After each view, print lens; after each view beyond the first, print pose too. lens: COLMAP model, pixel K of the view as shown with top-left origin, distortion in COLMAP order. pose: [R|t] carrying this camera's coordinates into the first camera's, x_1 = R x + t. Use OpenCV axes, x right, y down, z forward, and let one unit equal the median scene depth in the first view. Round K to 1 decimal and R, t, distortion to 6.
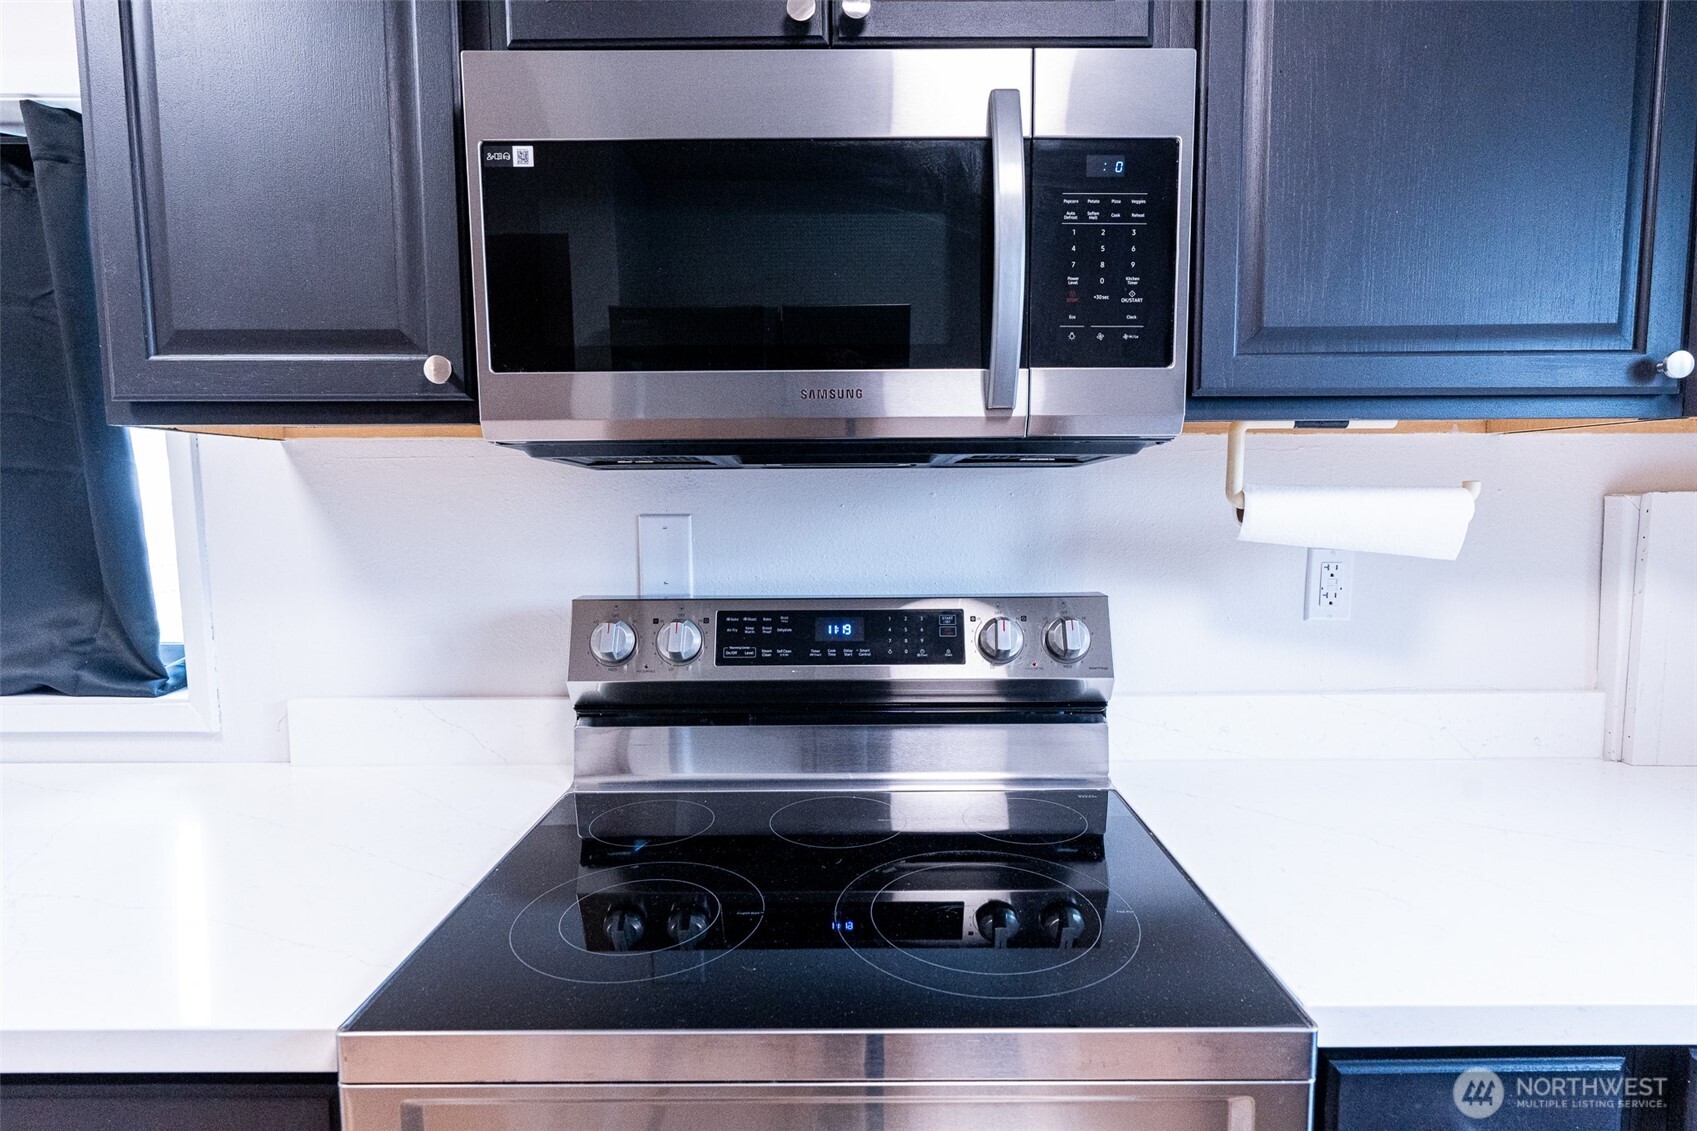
lens RADIAL K [[885.8, 0, 847.2], [0, 885.8, 564.7], [0, 0, 1]] dist [-0.004985, 0.000300]
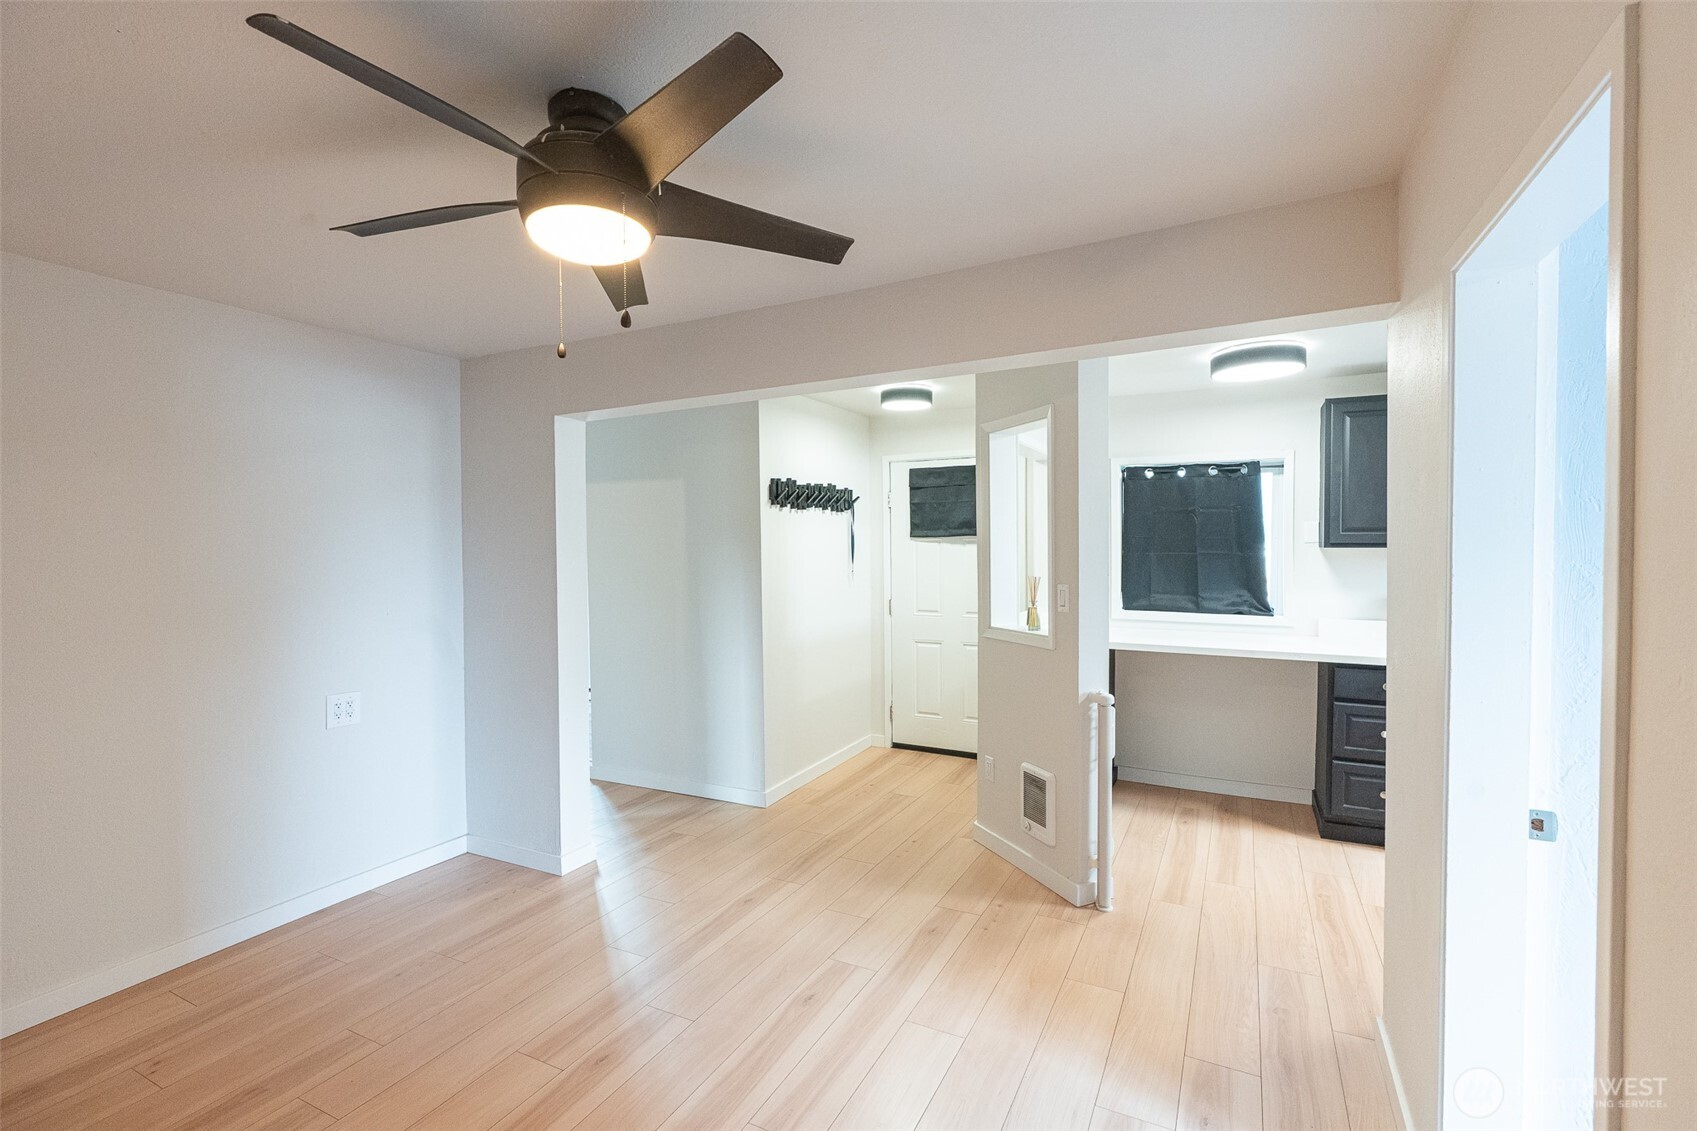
lens RADIAL K [[759.9, 0, 850.7], [0, 759.9, 570.1], [0, 0, 1]] dist [-0.010750, 0.003783]
pose [[0.888146, 0.016114, -0.459279, -1.005436], [-0.036399, 0.998712, -0.035348, 0.147978], [0.458118, 0.048111, 0.887588, -2.913868]]
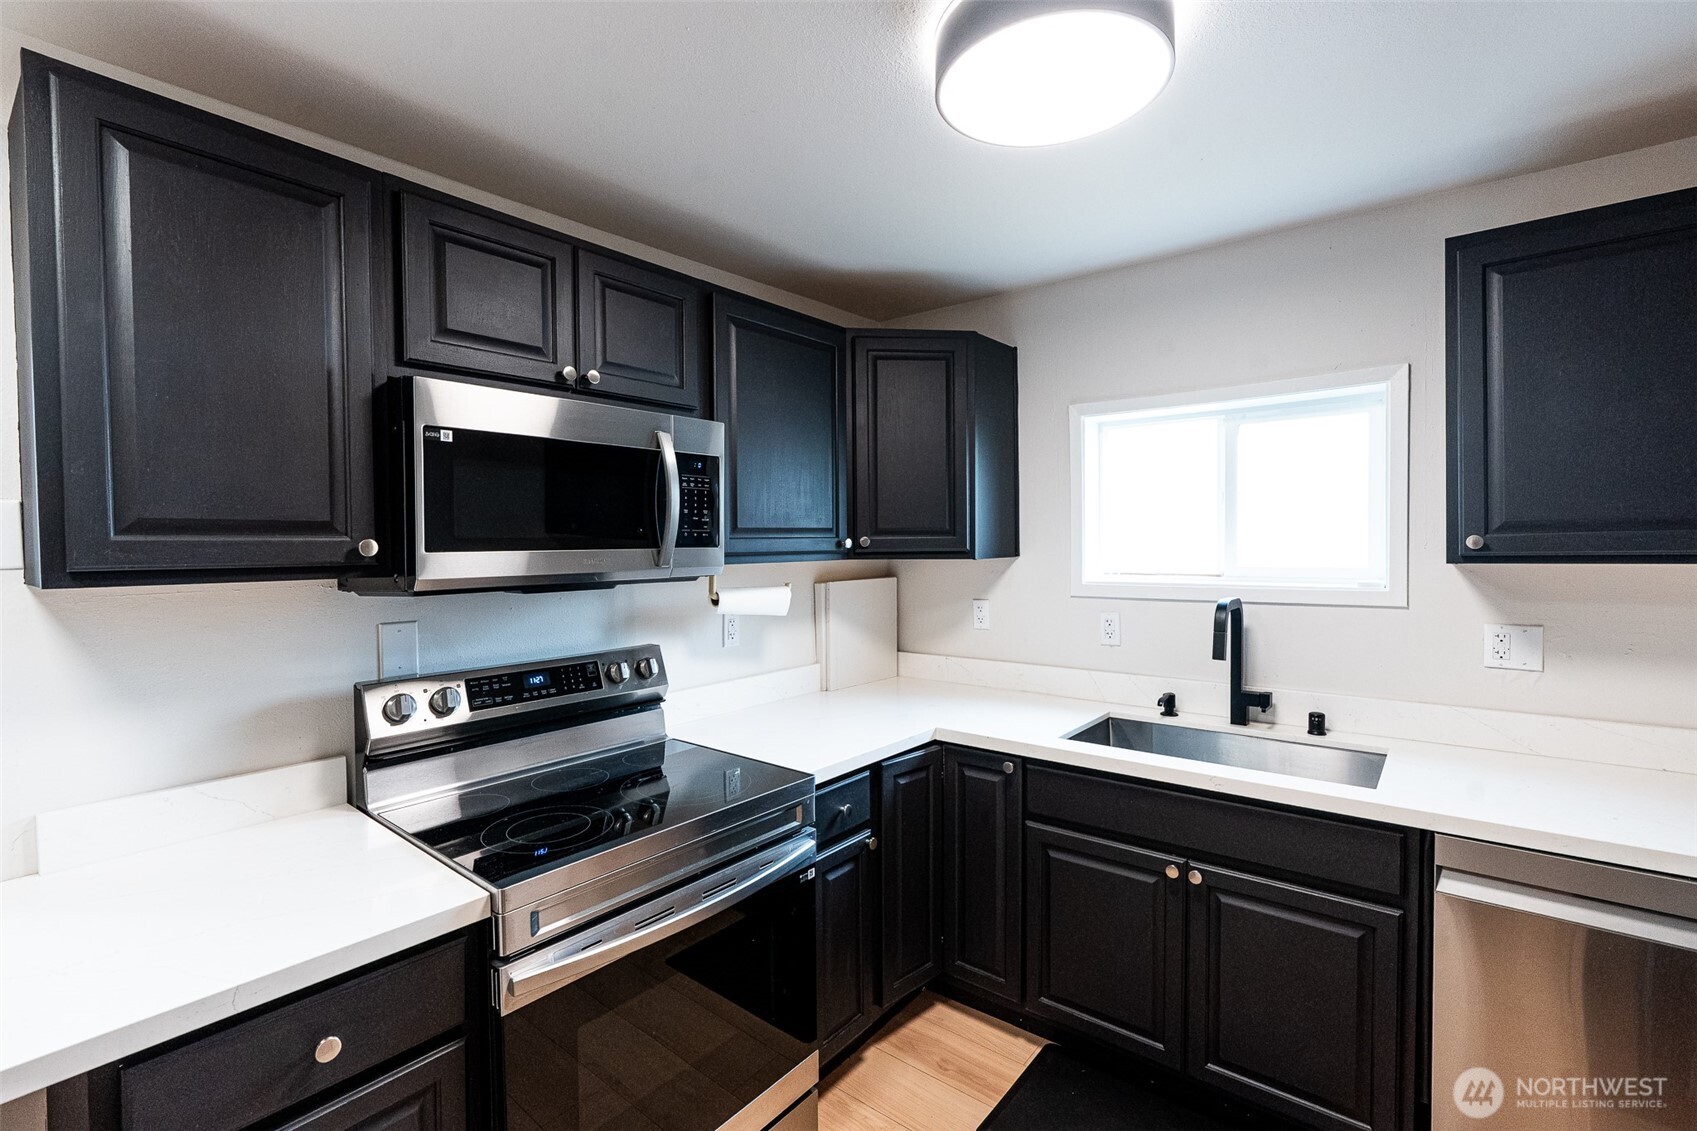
lens RADIAL K [[759.9, 0, 856.6], [0, 759.9, 560.5], [0, 0, 1]] dist [-0.010750, 0.003783]
pose [[0.623114, -0.018157, 0.781920, -0.796617], [0.070486, 0.996966, -0.033019, -0.069795], [-0.778948, 0.075689, 0.622504, -0.457721]]
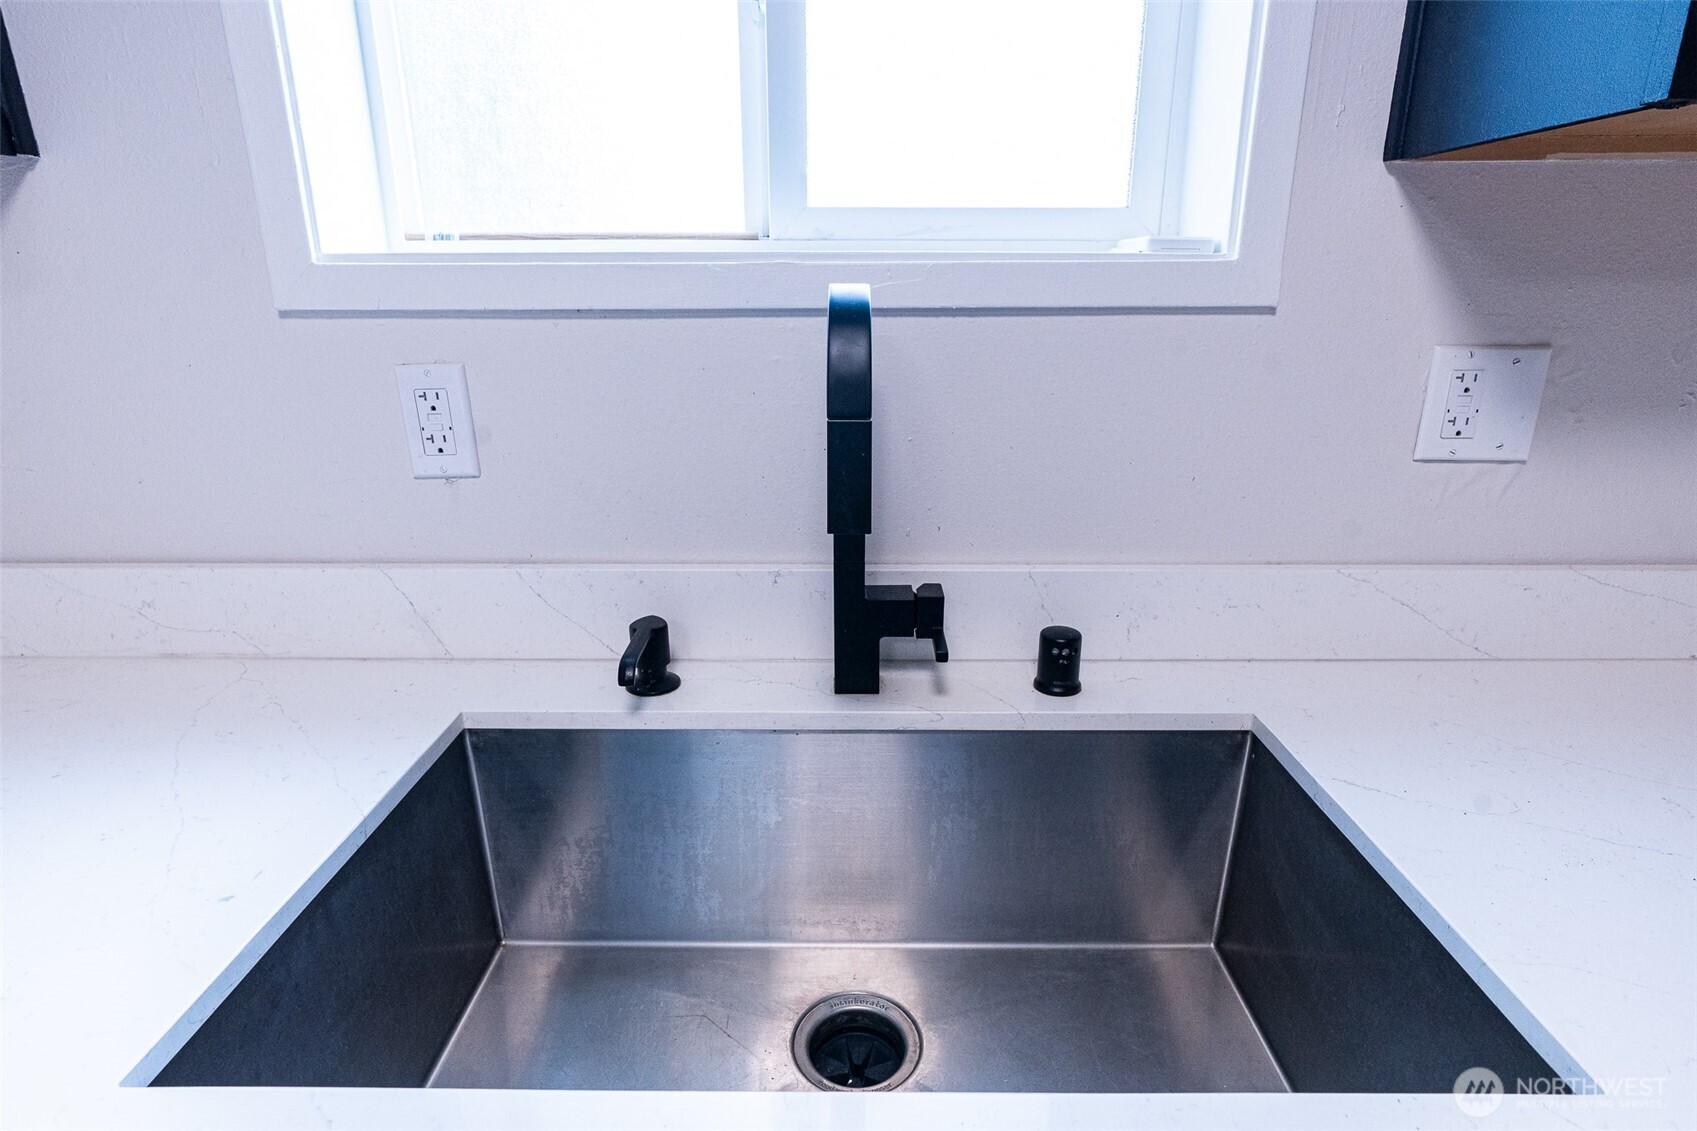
lens RADIAL K [[885.8, 0, 851.8], [0, 885.8, 567.0], [0, 0, 1]] dist [-0.004985, 0.000300]
pose [[0.001689, -0.293401, 0.955988, 0.587678], [0.081718, 0.952833, 0.292288, 0.030530], [-0.996654, 0.077628, 0.025586, -0.019082]]
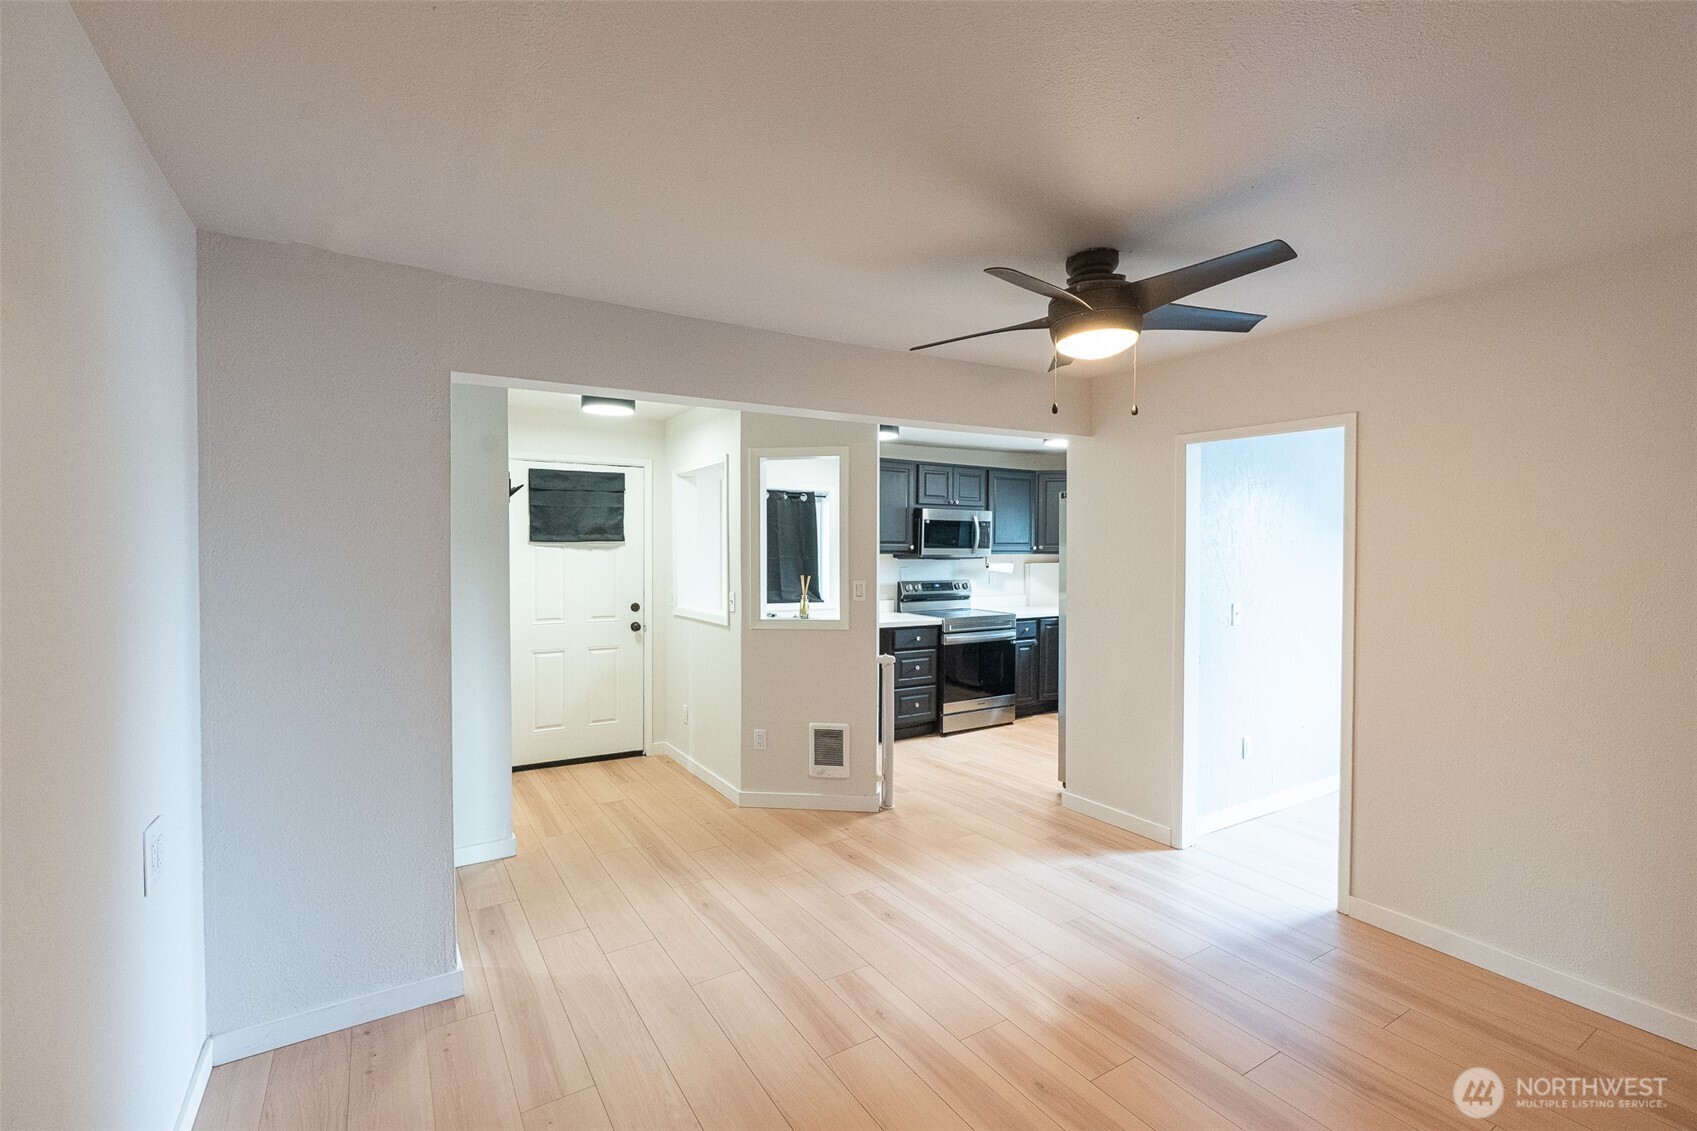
lens RADIAL K [[759.9, 0, 851.9], [0, 759.9, 569.0], [0, 0, 1]] dist [-0.010750, 0.003783]
pose [[0.847582, -0.004604, 0.530645, -3.382877], [0.033994, 0.998380, -0.045635, 0.183429], [-0.529575, 0.056718, 0.846365, -3.238470]]
